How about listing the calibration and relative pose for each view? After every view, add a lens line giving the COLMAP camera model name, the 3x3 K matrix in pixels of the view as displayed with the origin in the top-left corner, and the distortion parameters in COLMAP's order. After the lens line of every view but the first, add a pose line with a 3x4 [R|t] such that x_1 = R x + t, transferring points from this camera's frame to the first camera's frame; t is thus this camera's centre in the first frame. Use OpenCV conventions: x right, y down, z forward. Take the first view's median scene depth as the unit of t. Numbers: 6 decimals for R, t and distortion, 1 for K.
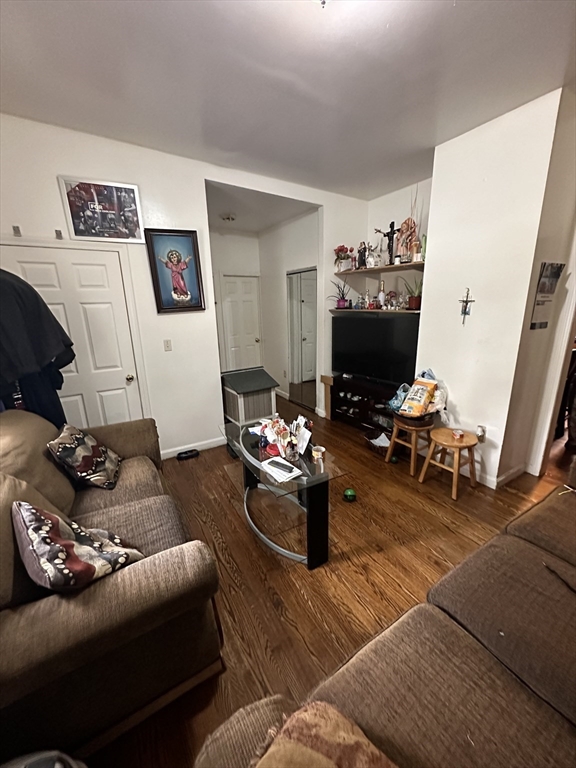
lens RADIAL K [[308.1, 0, 288.9], [0, 308.1, 384.5], [0, 0, 1]] dist [-0.000055, 0.000487]
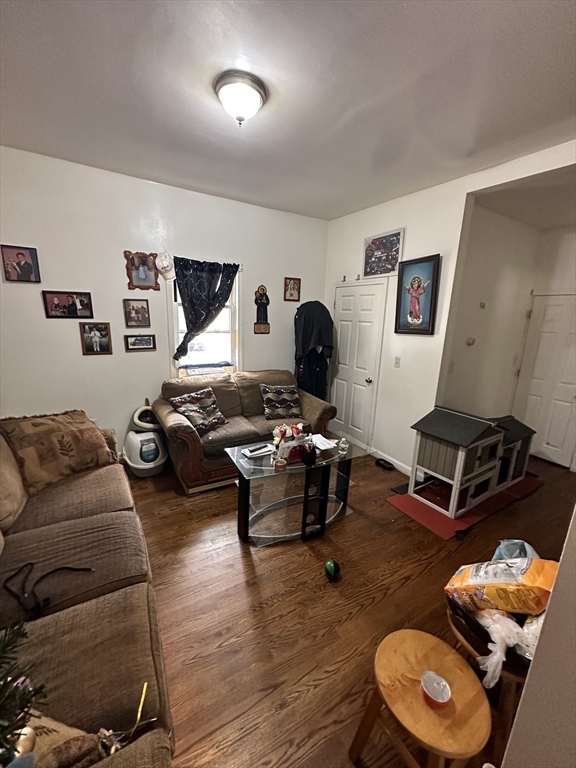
lens RADIAL K [[308.1, 0, 287.4], [0, 308.1, 386.1], [0, 0, 1]] dist [-0.000055, 0.000487]
pose [[-0.017513, 0.246735, -0.968925, 0.760136], [-0.291664, 0.925665, 0.240991, -0.214630], [0.956361, 0.286821, 0.055752, 0.626085]]
